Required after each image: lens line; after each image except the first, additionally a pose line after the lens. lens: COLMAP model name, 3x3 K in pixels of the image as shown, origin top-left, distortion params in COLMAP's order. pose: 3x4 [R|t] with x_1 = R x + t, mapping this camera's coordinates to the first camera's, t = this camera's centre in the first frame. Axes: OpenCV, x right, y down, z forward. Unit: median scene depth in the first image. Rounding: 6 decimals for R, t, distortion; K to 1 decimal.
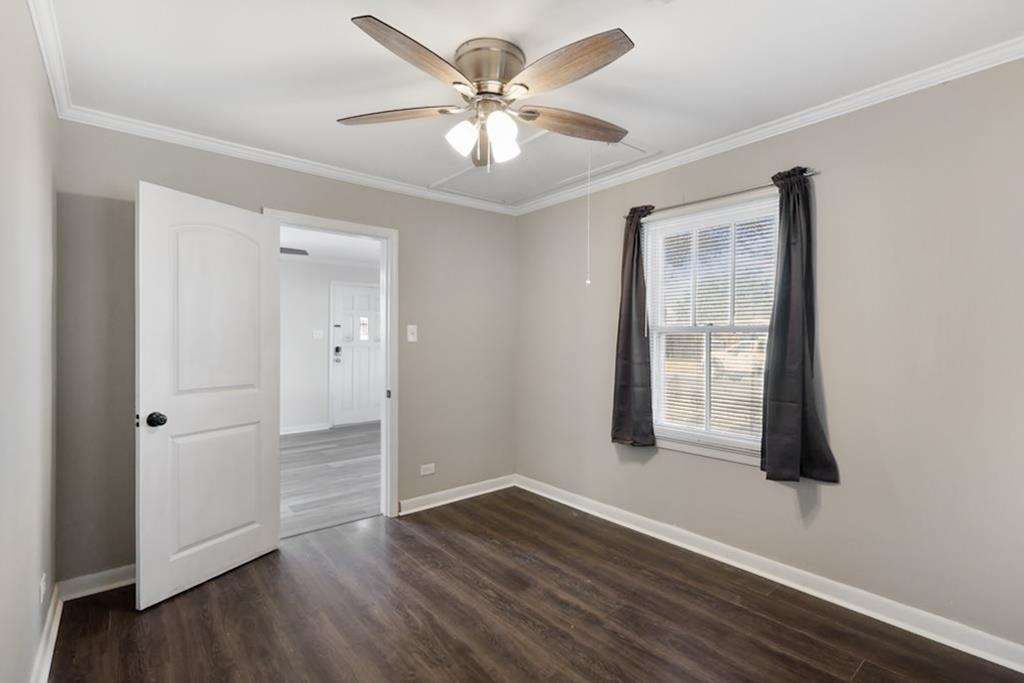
lens RADIAL K [[474.3, 0, 512.0], [0, 474.3, 341.5], [0, 0, 1]] dist [0.000265, 0.000135]
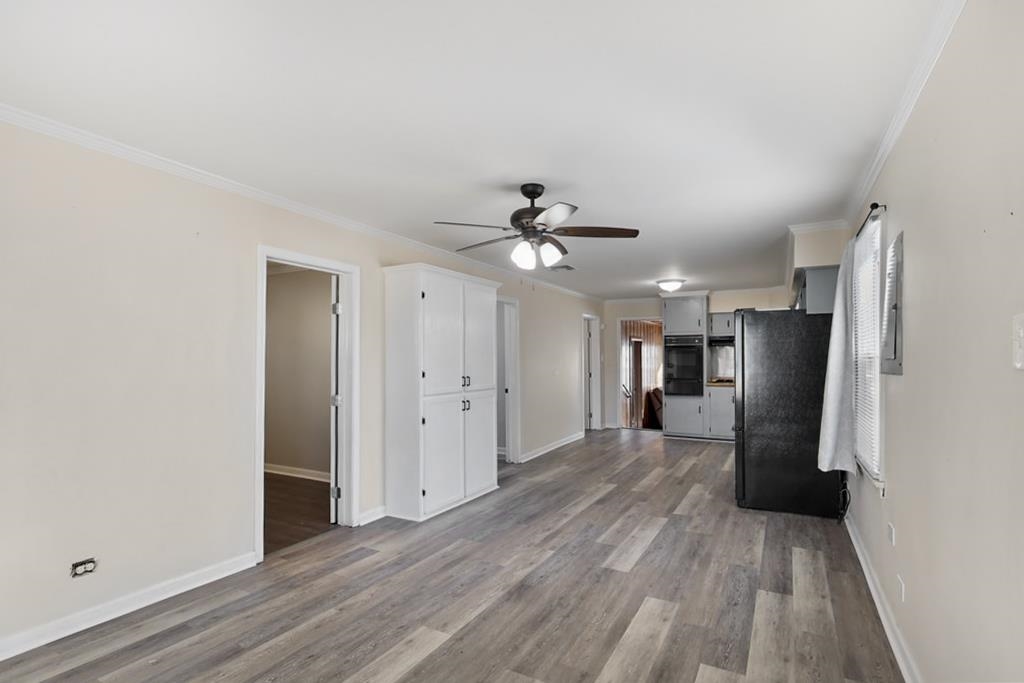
lens RADIAL K [[501.0, 0, 513.0], [0, 501.0, 359.5], [0, 0, 1]] dist [-0.002492, 0.000019]
pose [[-0.927734, -0.008630, -0.373143, -0.362315], [-0.007626, 0.999962, -0.004167, -0.012655], [0.373165, -0.001020, -0.927764, 2.047183]]
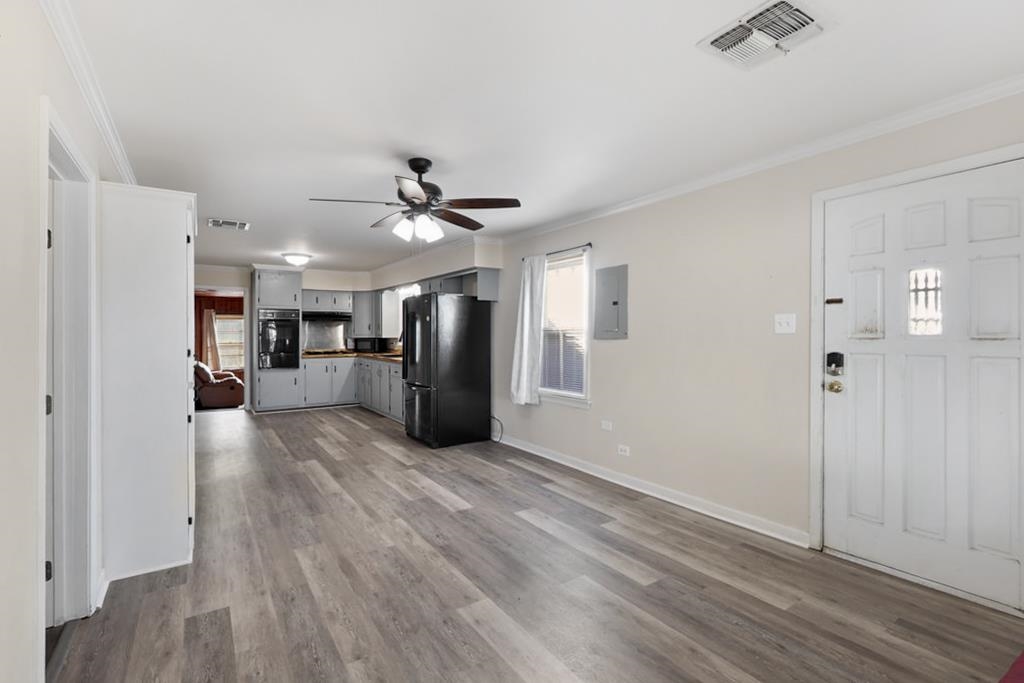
lens RADIAL K [[469.6, 0, 512.0], [0, 469.6, 341.5], [0, 0, 1]] dist [-0.004078, -0.000148]
pose [[-0.102172, 0.008541, -0.994730, 0.102112], [0.002415, 0.999962, 0.008338, -0.004756], [0.994764, -0.001550, -0.102188, 1.489147]]
